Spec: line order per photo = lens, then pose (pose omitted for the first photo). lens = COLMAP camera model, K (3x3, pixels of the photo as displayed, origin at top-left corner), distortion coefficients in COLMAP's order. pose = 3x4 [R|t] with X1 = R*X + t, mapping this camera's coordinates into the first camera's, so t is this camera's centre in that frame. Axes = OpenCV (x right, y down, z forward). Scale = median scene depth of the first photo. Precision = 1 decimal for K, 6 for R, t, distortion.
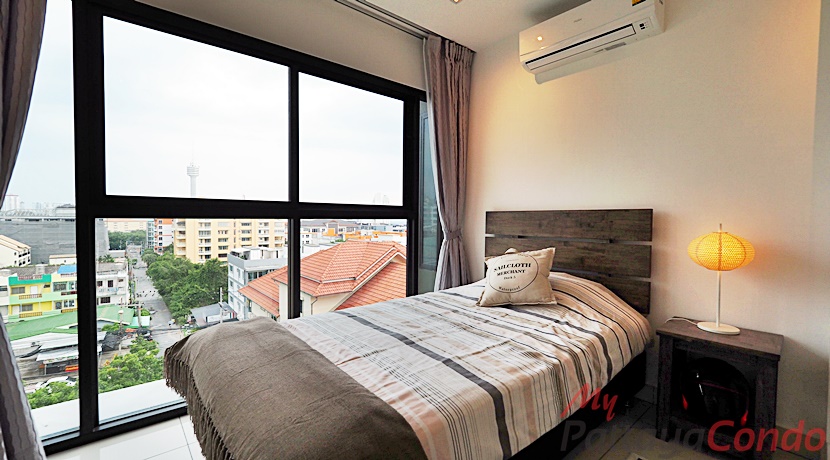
lens RADIAL K [[350.3, 0, 403.6], [0, 350.3, 228.9], [0, 0, 1]] dist [-0.003246, -0.001025]
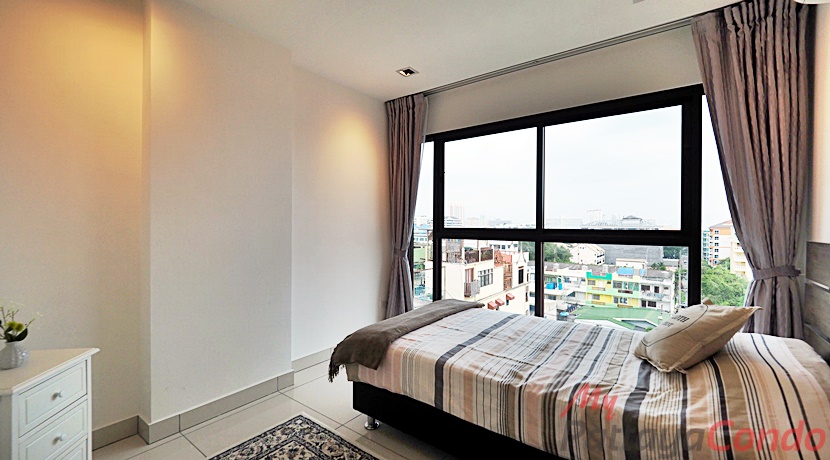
lens RADIAL K [[355.6, 0, 401.2], [0, 355.6, 223.1], [0, 0, 1]] dist [-0.020150, -0.000276]
pose [[0.203210, -0.008464, -0.979099, 0.879337], [-0.032648, 0.999348, -0.015415, -0.062123], [0.978591, 0.035098, 0.202801, 0.241578]]
